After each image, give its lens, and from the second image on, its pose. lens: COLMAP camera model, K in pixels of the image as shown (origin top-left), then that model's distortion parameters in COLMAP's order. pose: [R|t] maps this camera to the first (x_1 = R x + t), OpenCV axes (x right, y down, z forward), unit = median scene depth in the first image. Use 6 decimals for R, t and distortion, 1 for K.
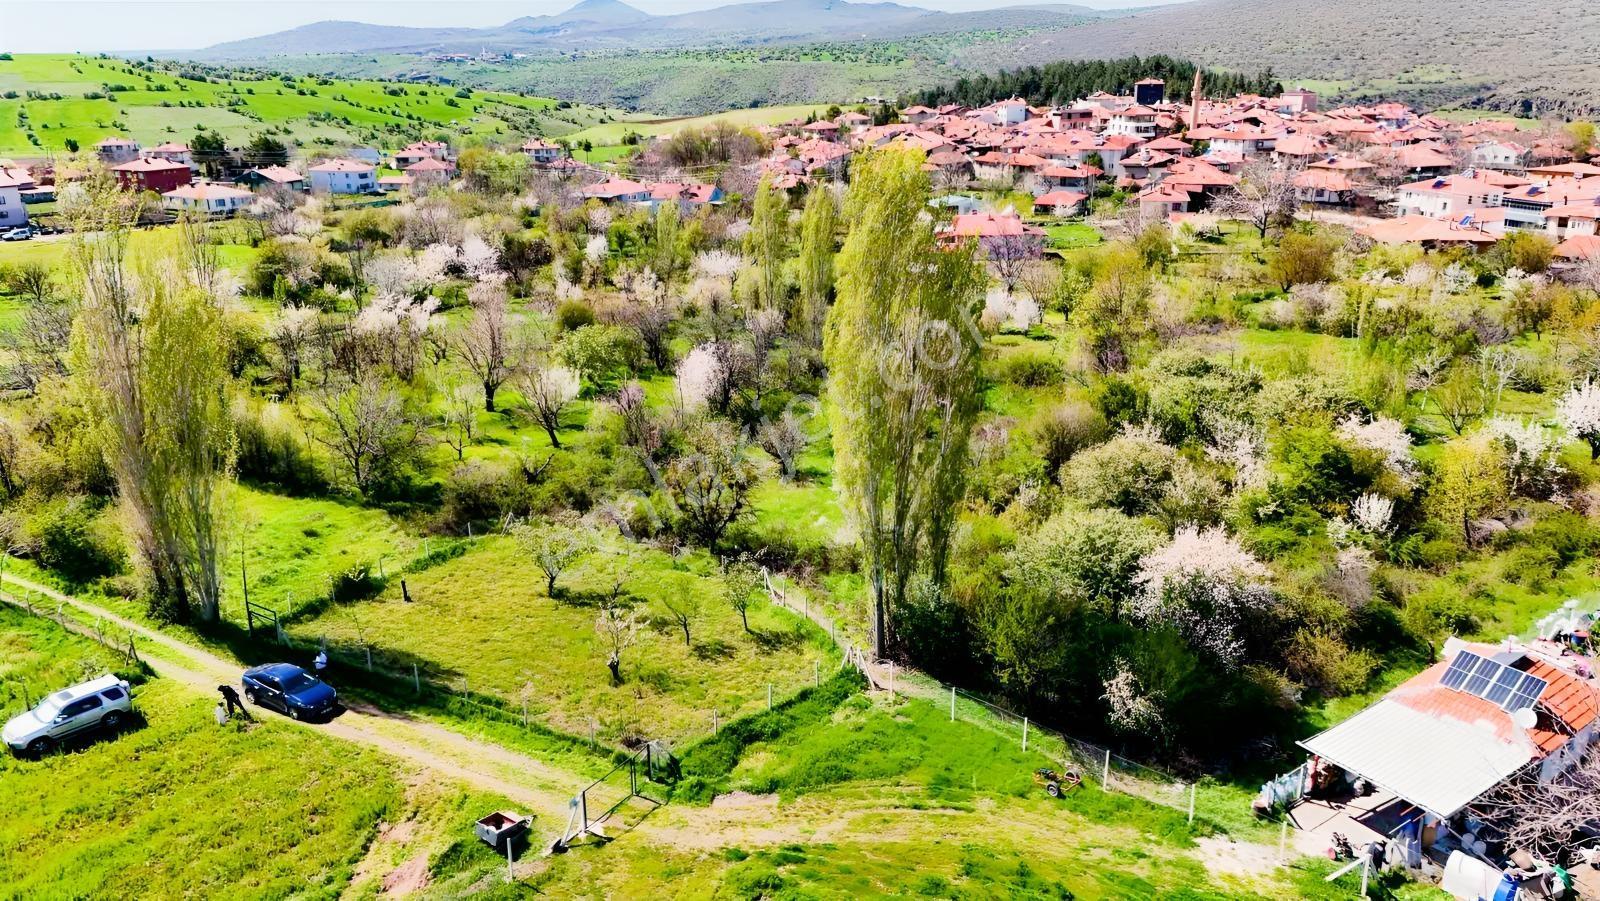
lens RADIAL K [[1173.0, 0, 805.6], [0, 1173.0, 453.9], [0, 0, 1]] dist [0.075484, -0.070602]
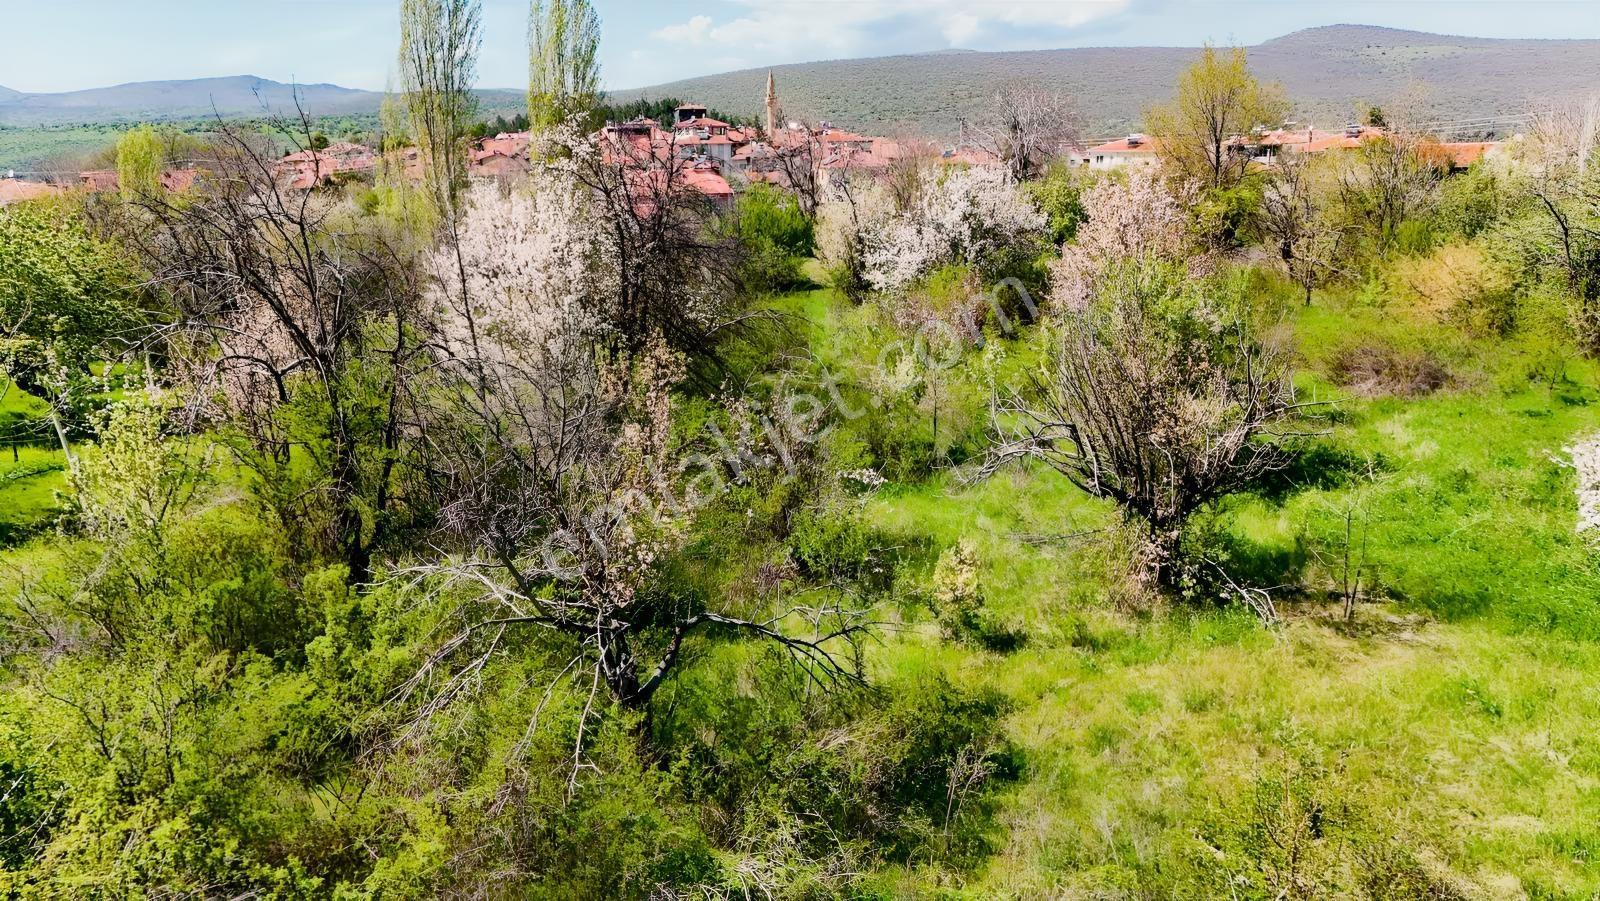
lens RADIAL K [[1173.0, 0, 804.9], [0, 1173.0, 445.4], [0, 0, 1]] dist [0.075484, -0.070602]
pose [[0.906601, -0.112859, 0.406618, -0.050486], [0.142866, 0.988759, -0.044101, -0.002272], [-0.397070, 0.098074, 0.912533, 0.252207]]
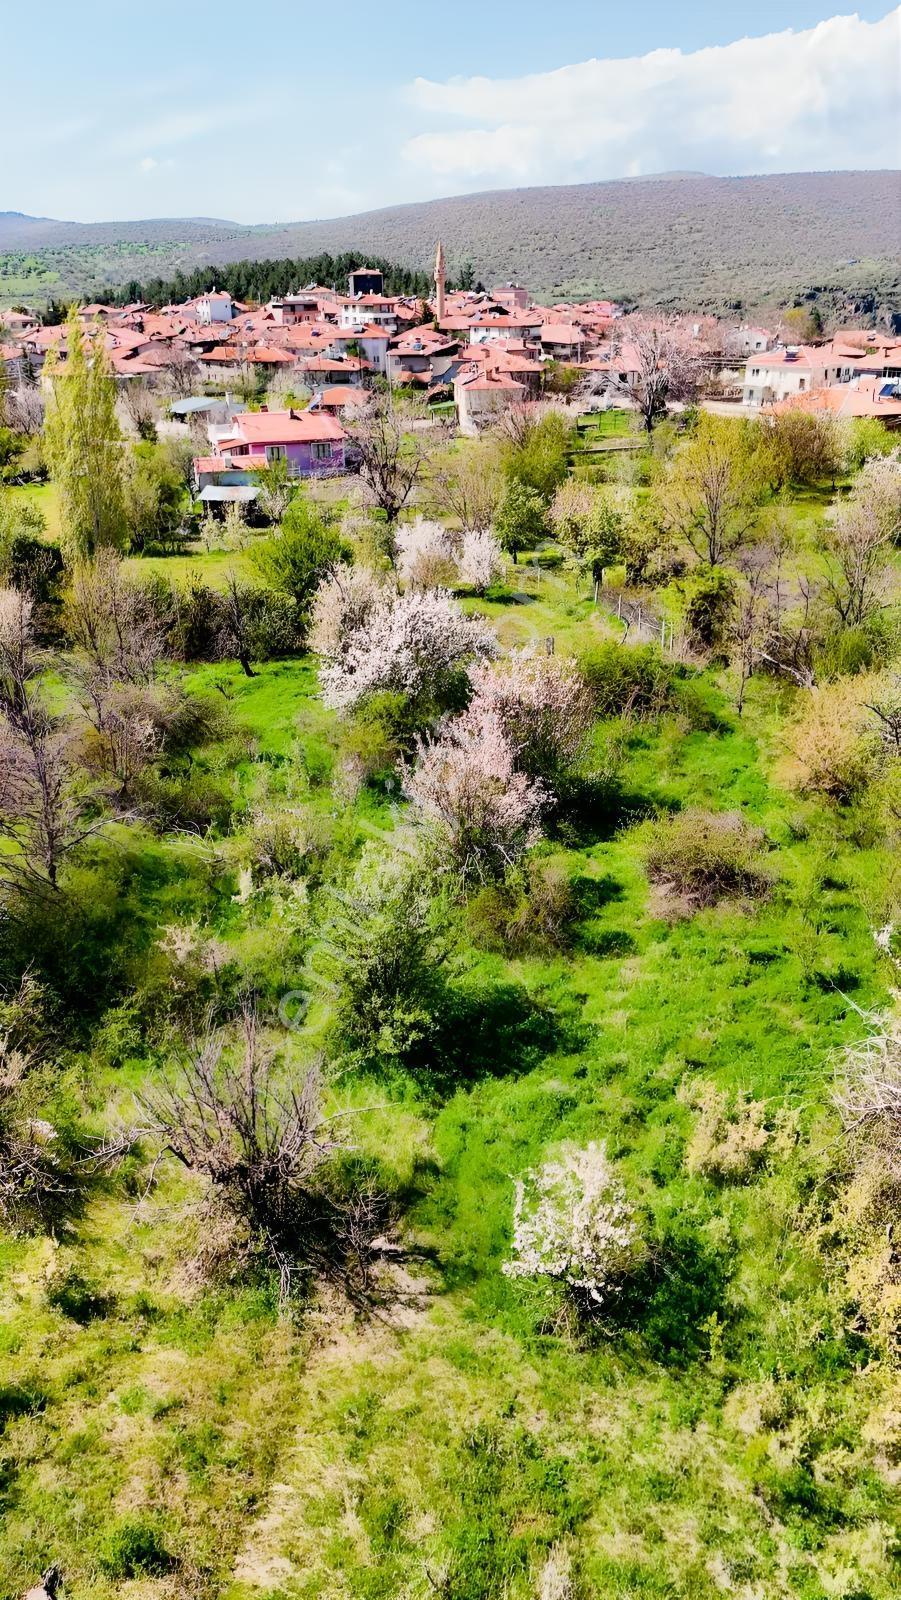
lens RADIAL K [[1173.0, 0, 450.3], [0, 1173.0, 800.4], [0, 0, 1]] dist [0.075484, -0.070602]
pose [[0.926971, -0.156470, 0.340942, -0.017693], [0.125202, 0.985789, 0.112006, -0.032906], [-0.353623, -0.061140, 0.933388, 0.223089]]
